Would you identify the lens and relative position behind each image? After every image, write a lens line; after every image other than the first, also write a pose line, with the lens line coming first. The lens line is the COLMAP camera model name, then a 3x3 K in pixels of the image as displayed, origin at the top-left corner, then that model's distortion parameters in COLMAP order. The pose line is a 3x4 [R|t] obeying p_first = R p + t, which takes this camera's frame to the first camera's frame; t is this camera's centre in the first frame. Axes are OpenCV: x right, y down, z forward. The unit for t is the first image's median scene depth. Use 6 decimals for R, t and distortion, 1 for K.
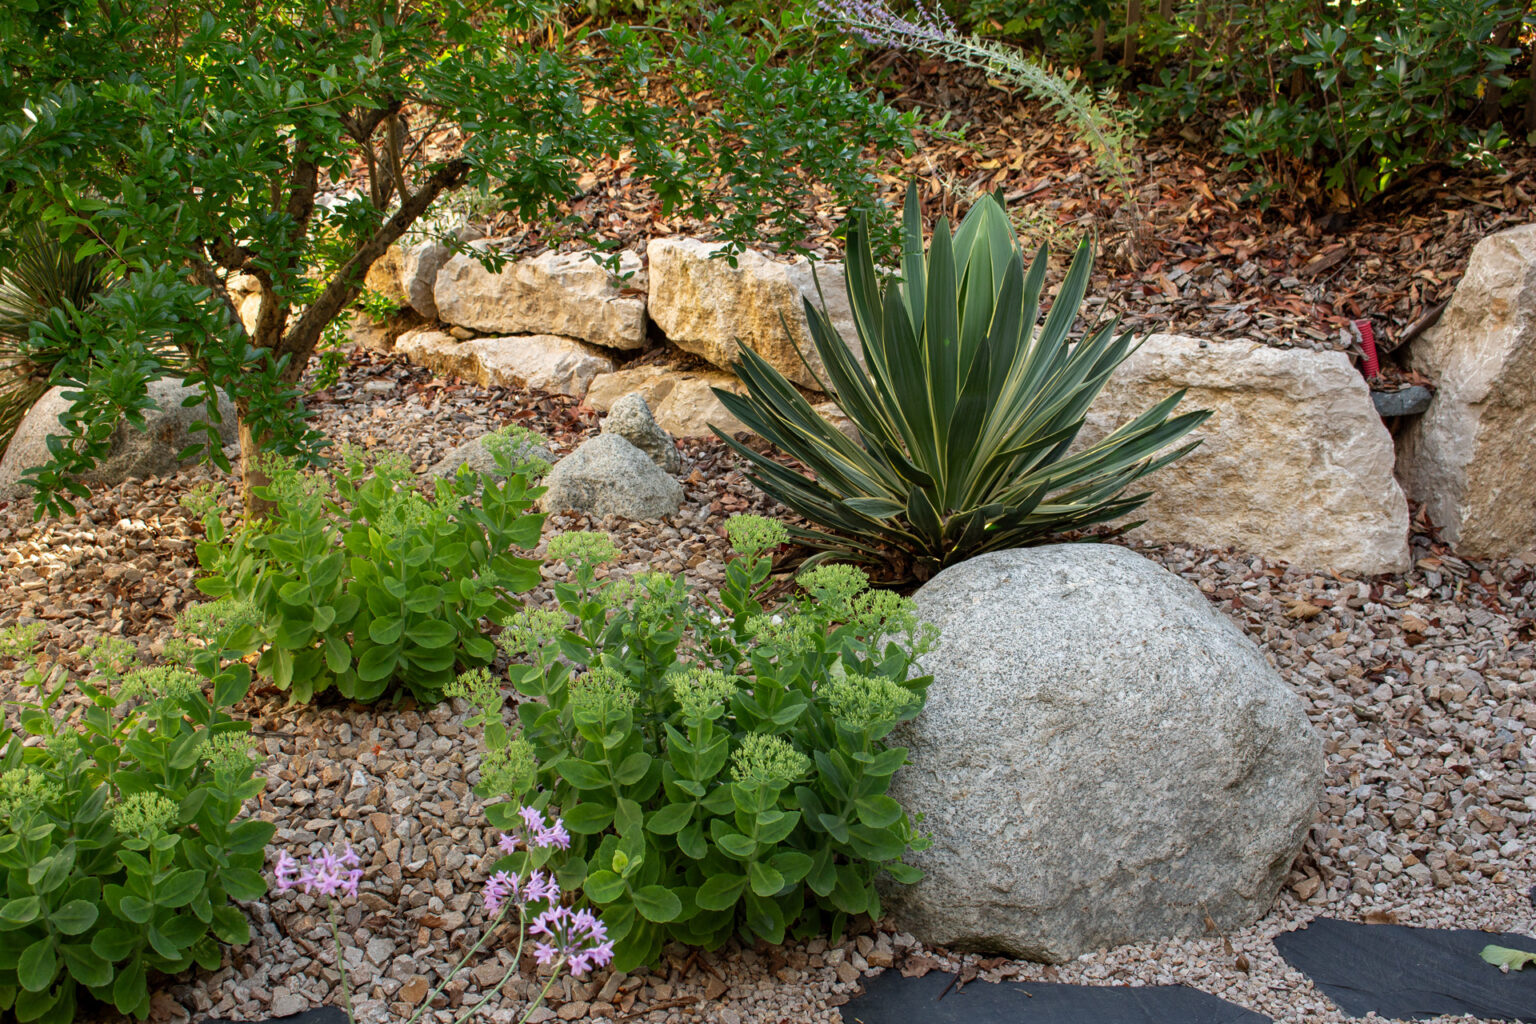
lens RADIAL K [[1881.8, 0, 767.1], [0, 1881.8, 510.7], [0, 0, 1]] dist [-0.134795, 0.000000]
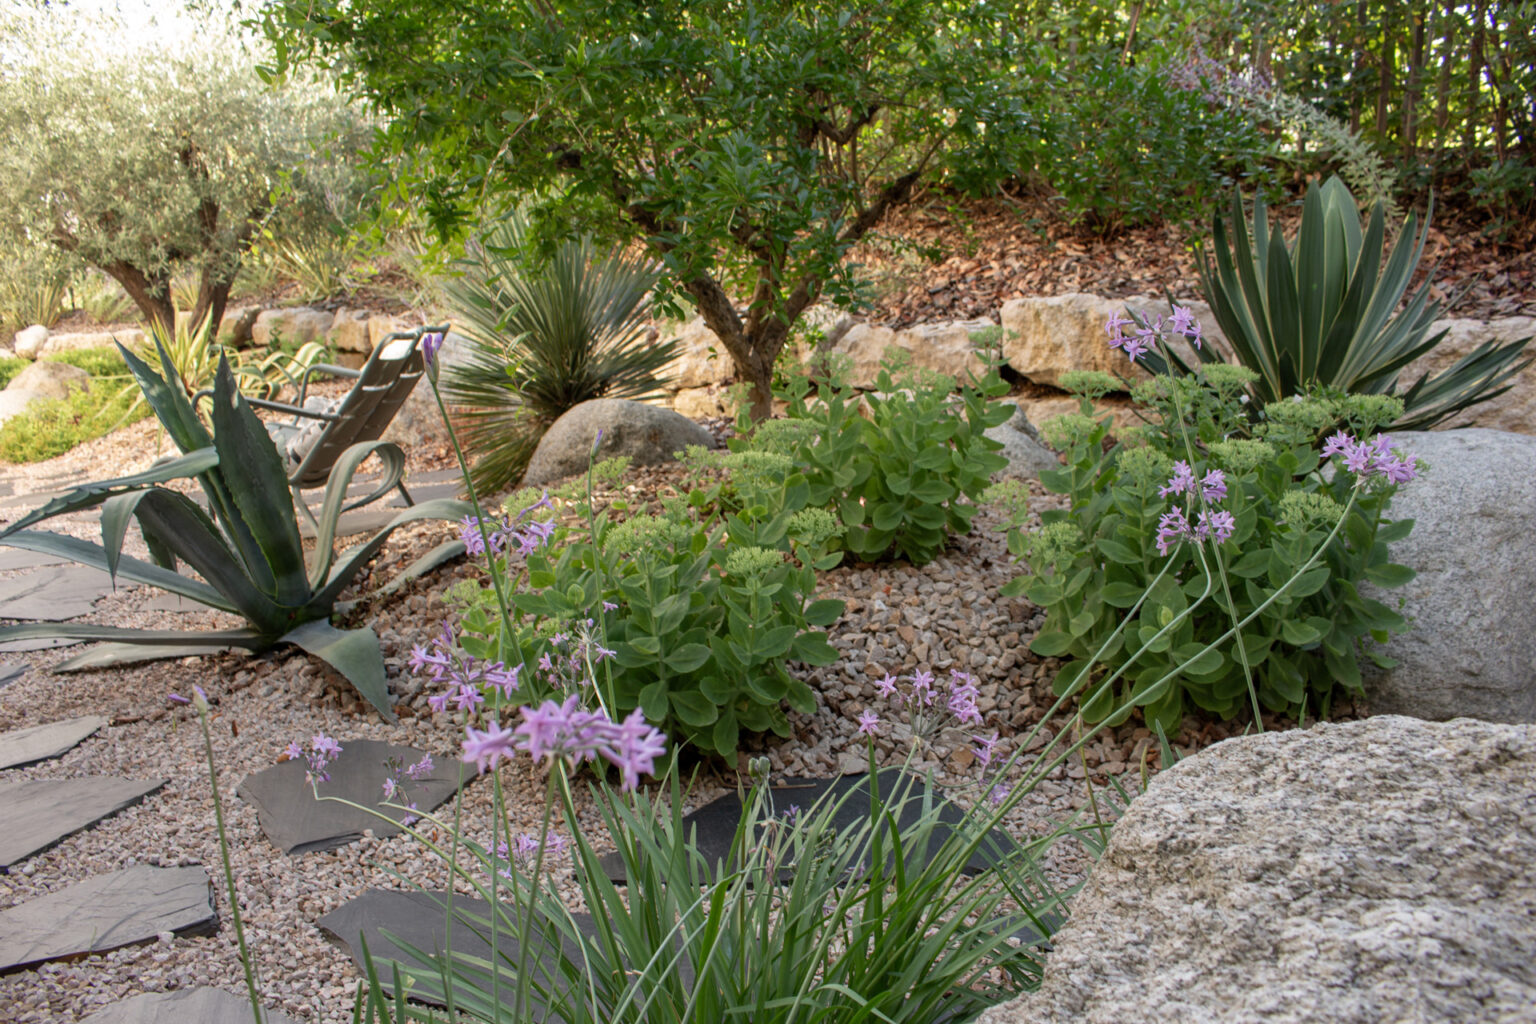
lens RADIAL K [[1282.9, 0, 769.3], [0, 1282.9, 515.5], [0, 0, 1]] dist [-0.117418, 0.042656]
pose [[0.989439, -0.021755, -0.143310, -0.178540], [0.005560, 0.993642, -0.112447, 0.185876], [0.144845, 0.110463, 0.983269, 0.193767]]
